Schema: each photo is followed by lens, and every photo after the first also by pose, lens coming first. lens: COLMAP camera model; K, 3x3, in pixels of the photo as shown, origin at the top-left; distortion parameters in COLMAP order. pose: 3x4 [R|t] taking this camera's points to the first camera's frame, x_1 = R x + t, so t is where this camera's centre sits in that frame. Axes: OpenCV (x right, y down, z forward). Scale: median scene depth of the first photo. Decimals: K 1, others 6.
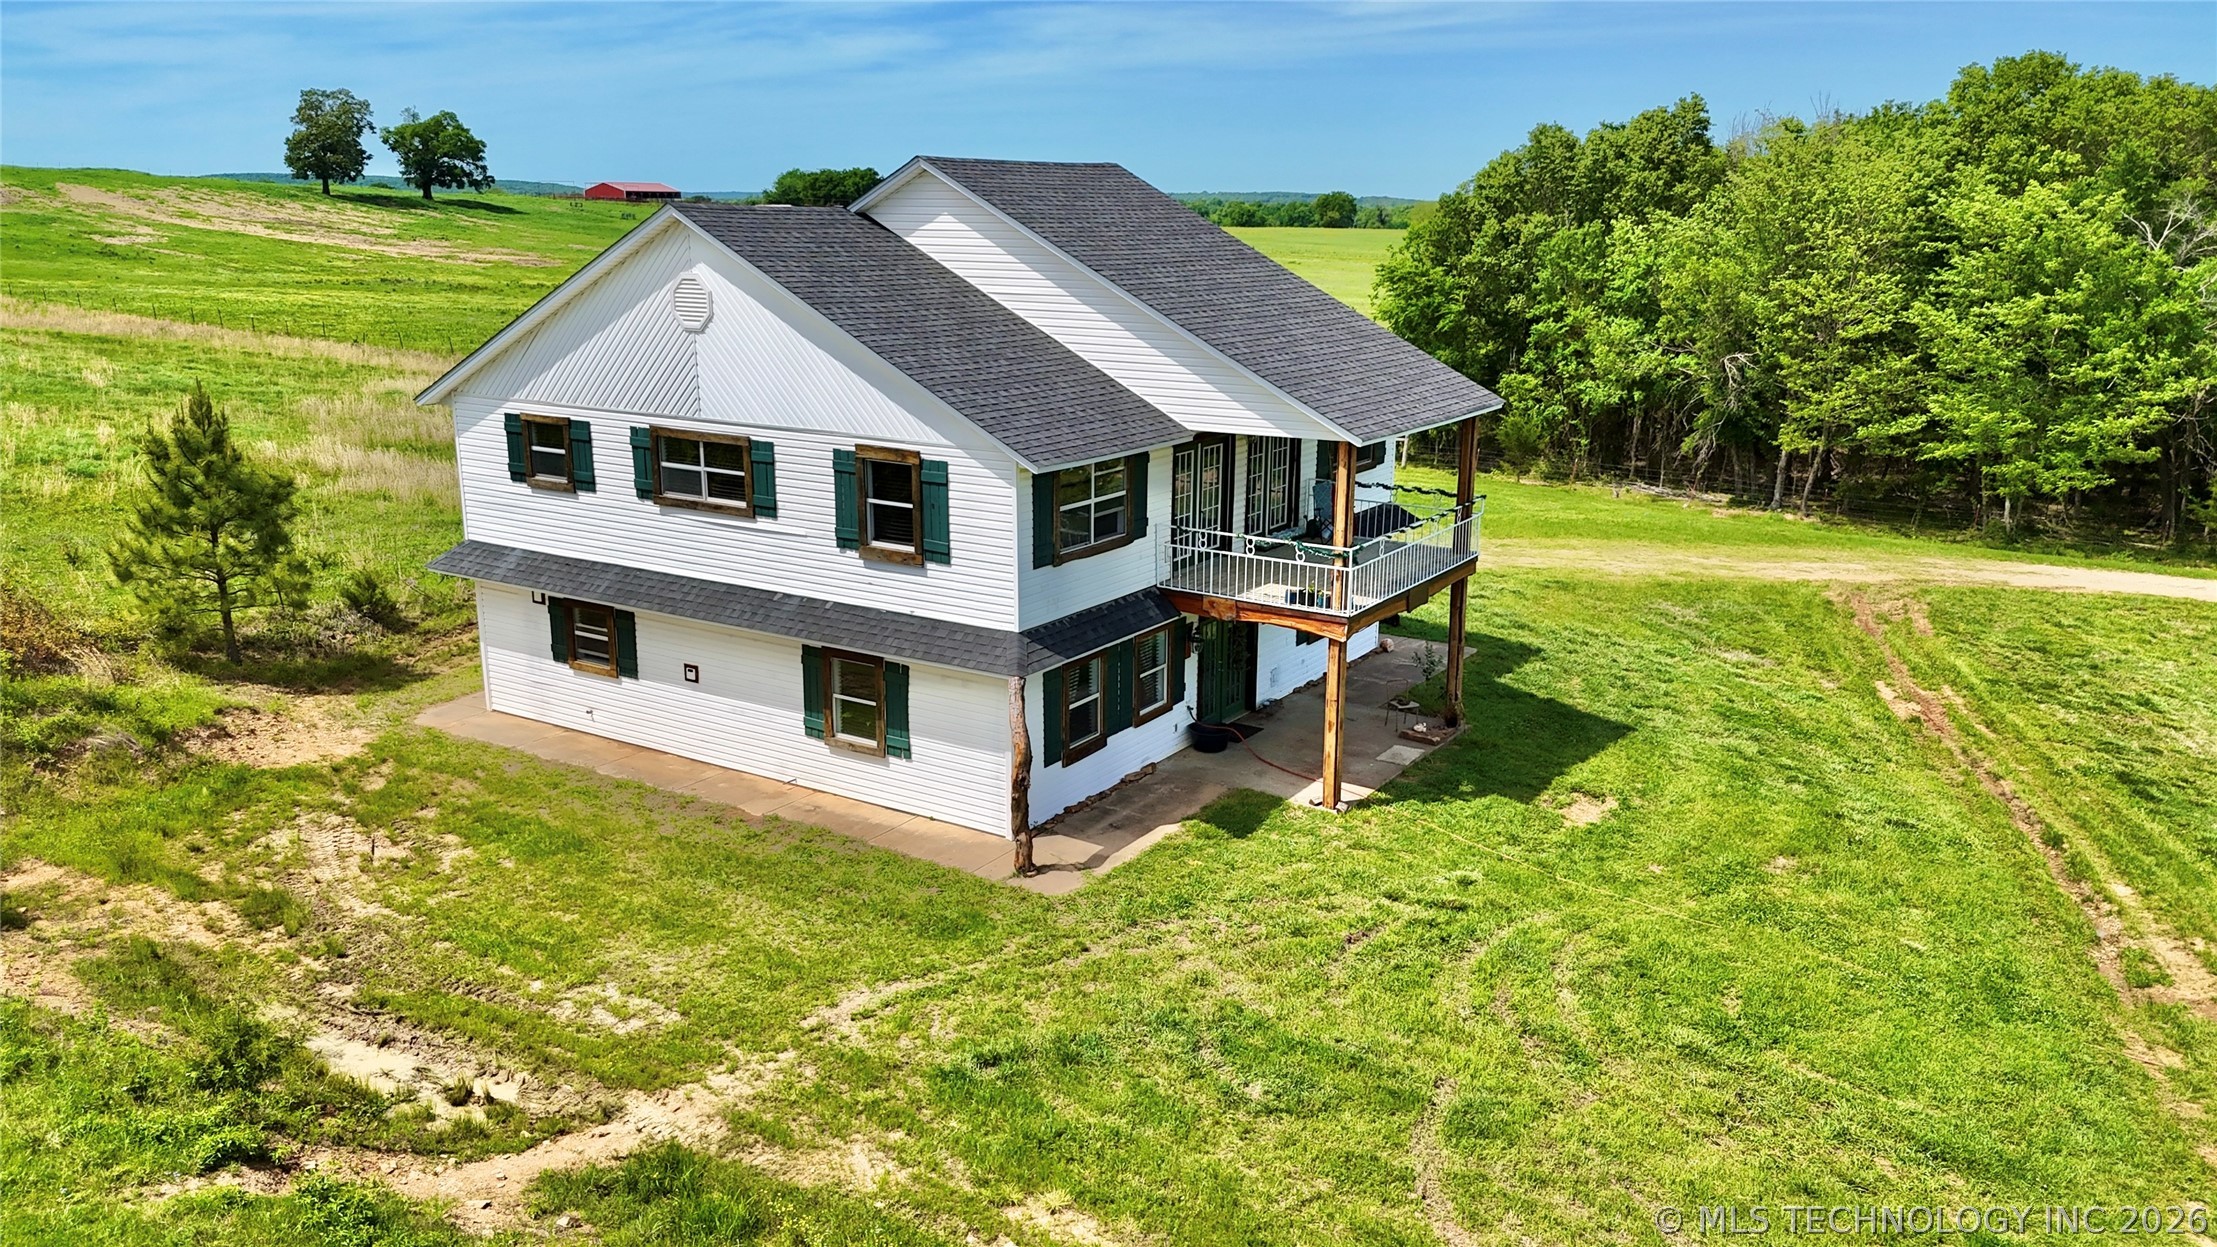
lens RADIAL K [[1629.9, 0, 1103.9], [0, 1629.9, 622.5], [0, 0, 1]] dist [0.090154, -0.100755]
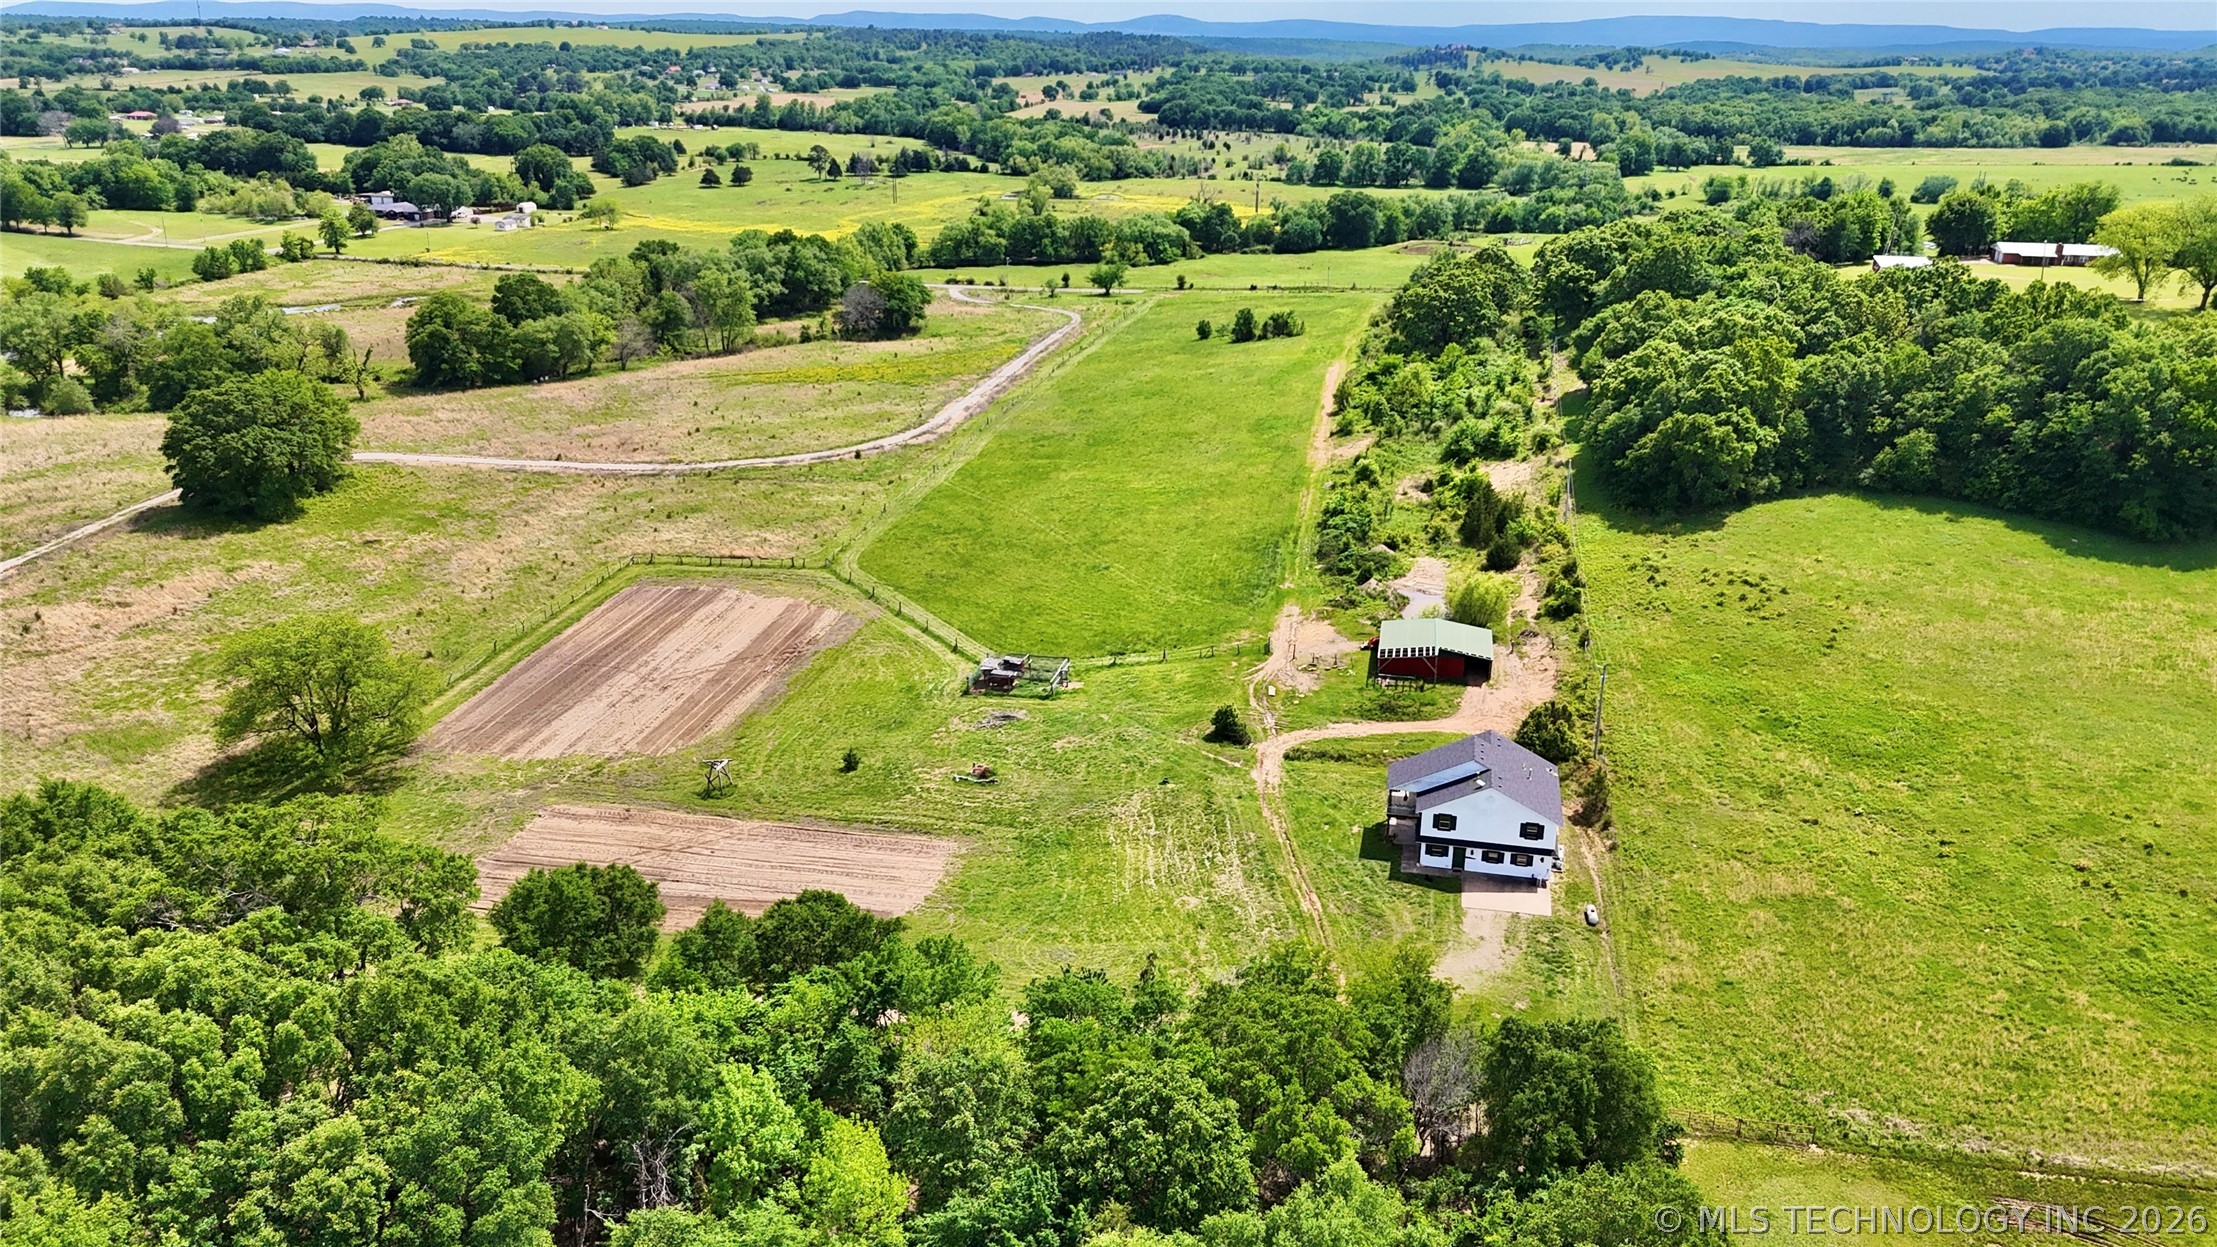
lens RADIAL K [[1627.4, 0, 1108.5], [0, 1627.4, 623.5], [0, 0, 1]] dist [0.086052, -0.102878]
pose [[-0.932769, 0.113627, -0.342099, 3.087224], [-0.098593, 0.832416, 0.545309, -3.692798], [0.346731, 0.542376, -0.765249, 4.808877]]
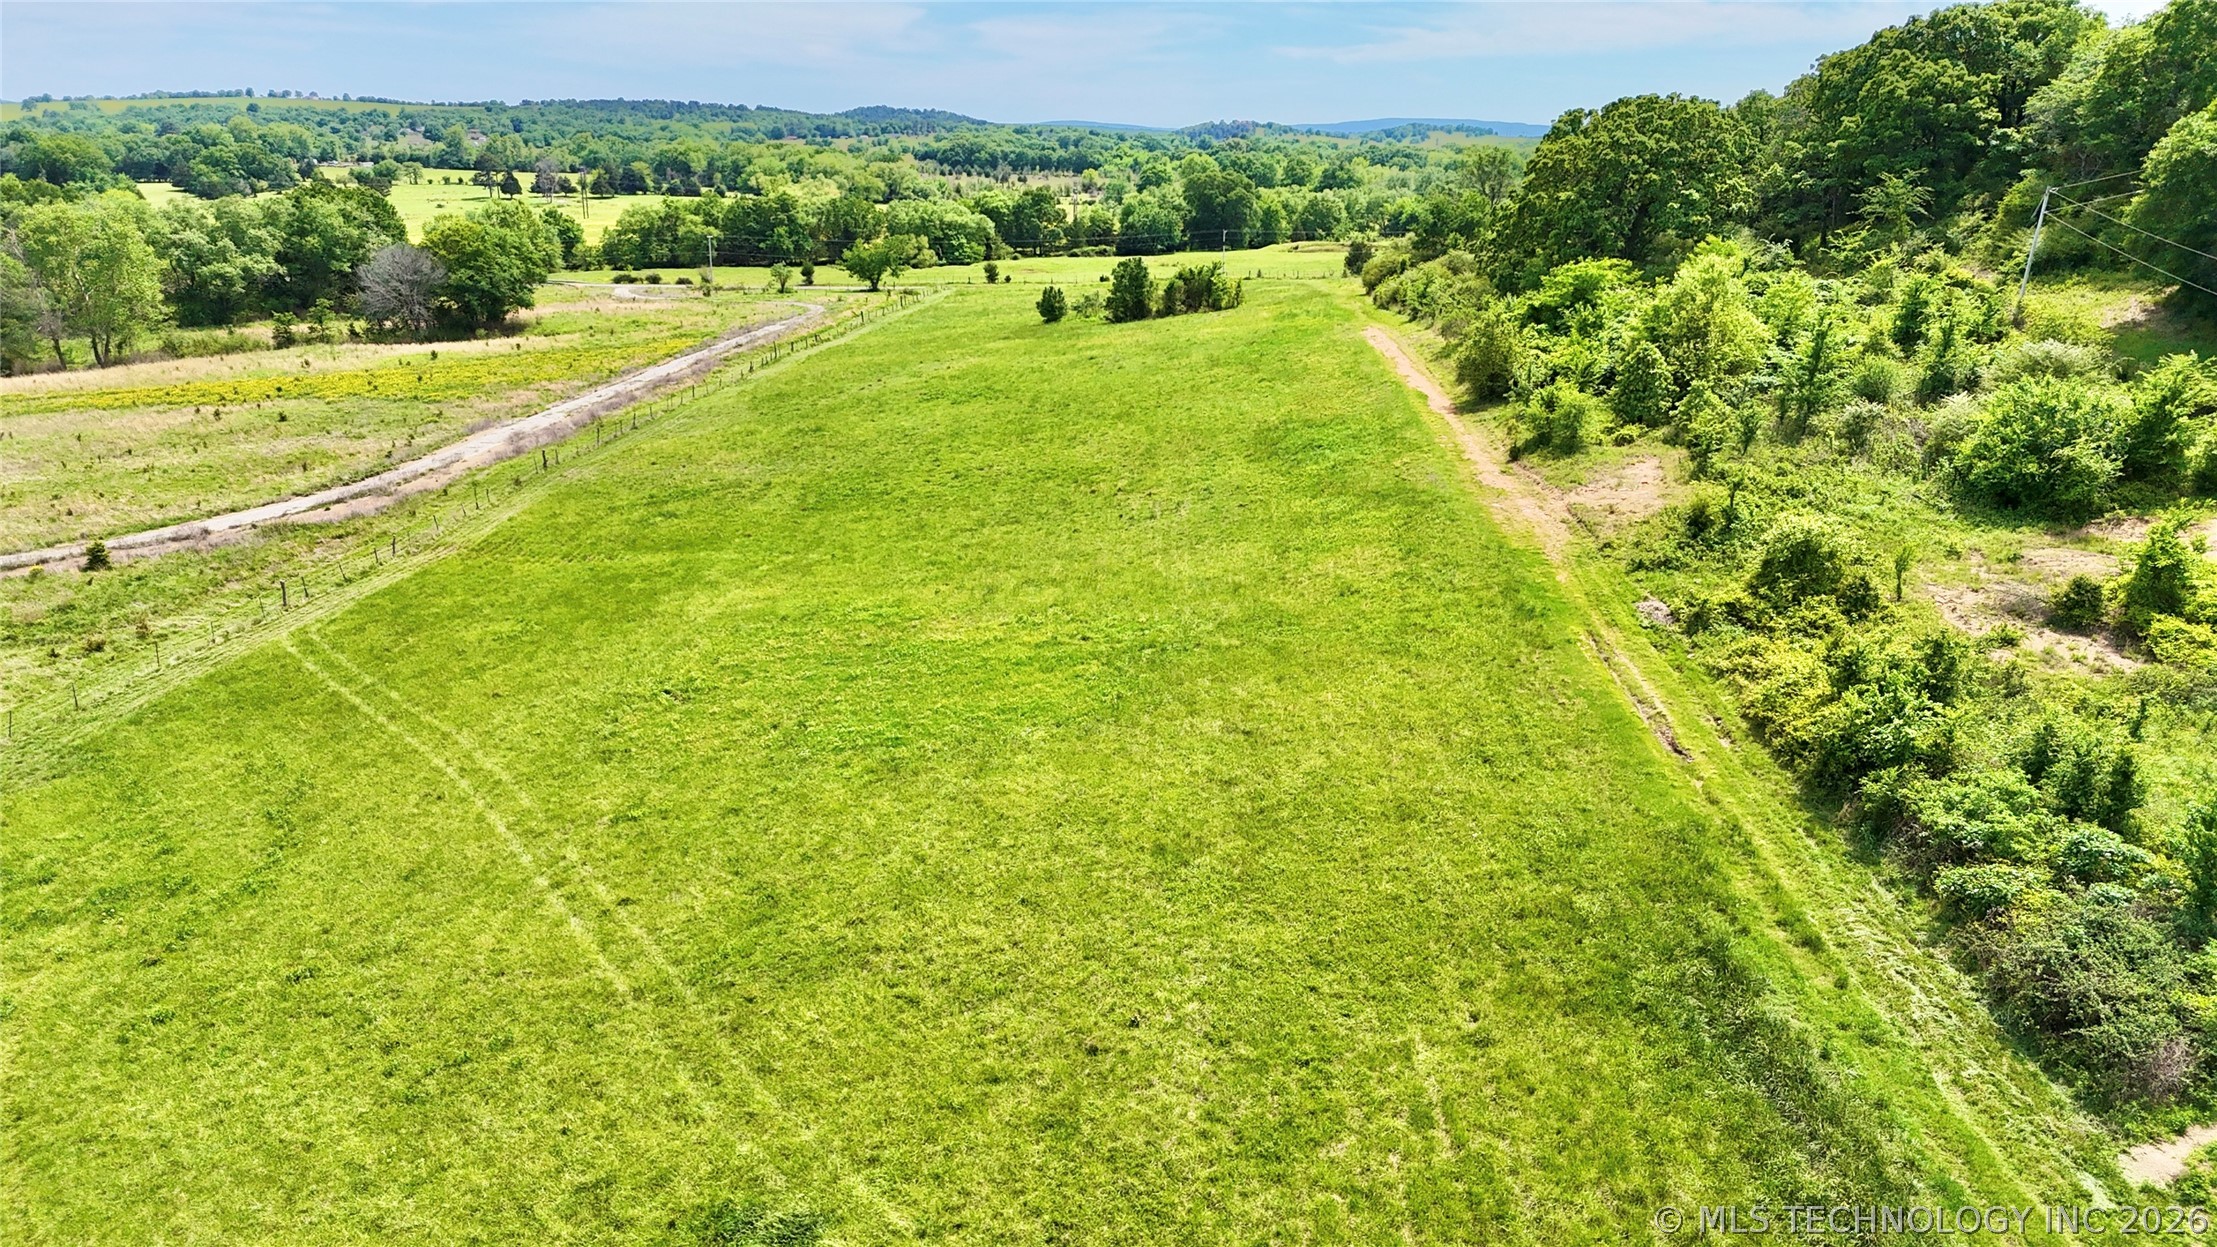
lens RADIAL K [[1630.0, 0, 1107.1], [0, 1630.0, 627.5], [0, 0, 1]] dist [0.067288, -0.070274]
pose [[-0.877998, 0.129766, -0.460739, 0.391532], [-0.126808, 0.865102, 0.485302, -0.278276], [0.461562, 0.484520, -0.743102, -1.202081]]
